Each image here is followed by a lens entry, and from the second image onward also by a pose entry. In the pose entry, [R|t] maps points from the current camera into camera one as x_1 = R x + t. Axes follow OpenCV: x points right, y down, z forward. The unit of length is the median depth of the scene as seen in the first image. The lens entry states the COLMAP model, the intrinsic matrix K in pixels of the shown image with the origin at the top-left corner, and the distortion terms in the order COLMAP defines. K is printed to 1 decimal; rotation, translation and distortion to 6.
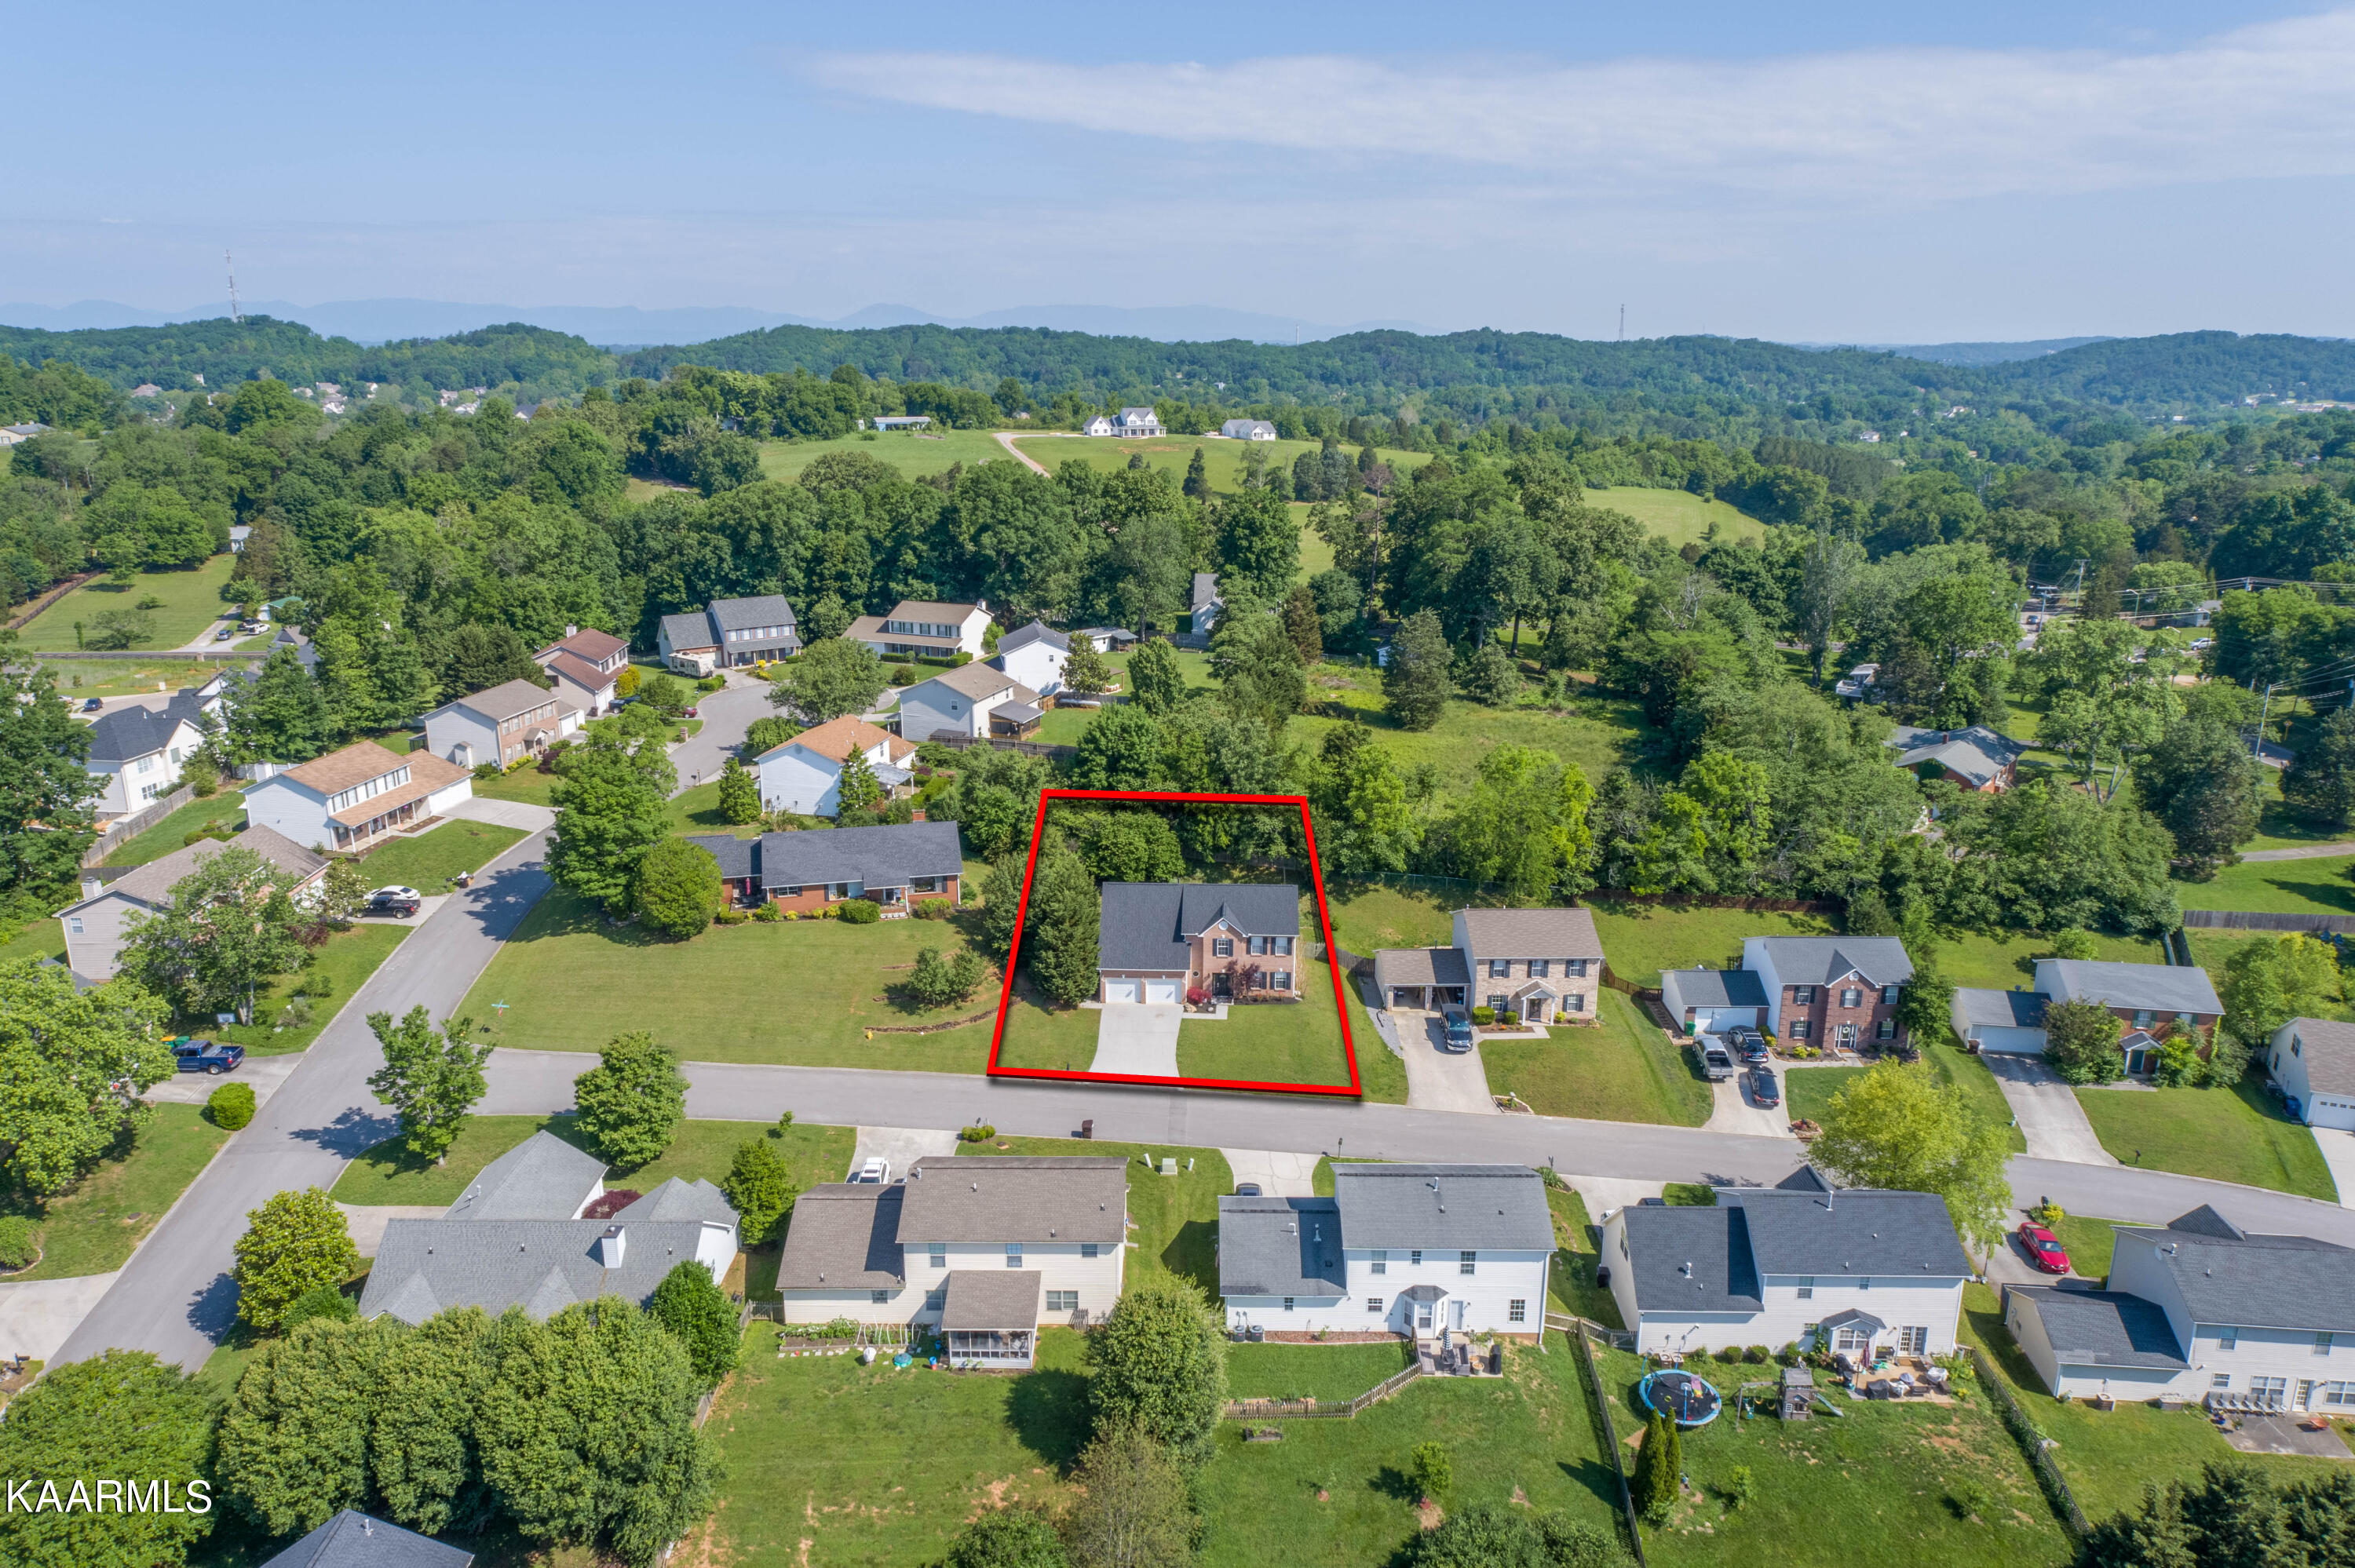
lens RADIAL K [[1603.6, 0, 1177.5], [0, 1603.6, 784.0], [0, 0, 1]] dist [-0.001709, 0.009187]
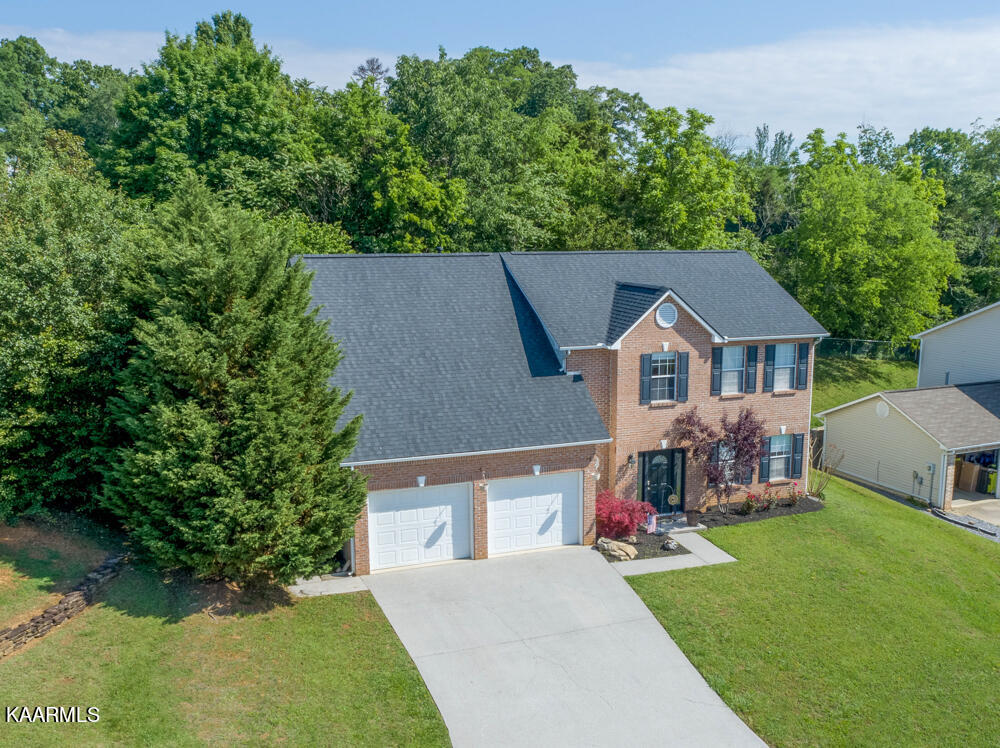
lens RADIAL K [[1002.9, 0, 554.0], [0, 1002.9, 419.1], [0, 0, 1]] dist [-0.004712, 0.016042]
pose [[0.904723, -0.081474, 0.418137, -0.088787], [0.113080, 0.992259, -0.051330, 0.114793], [-0.410718, 0.093722, 0.906933, 0.762193]]
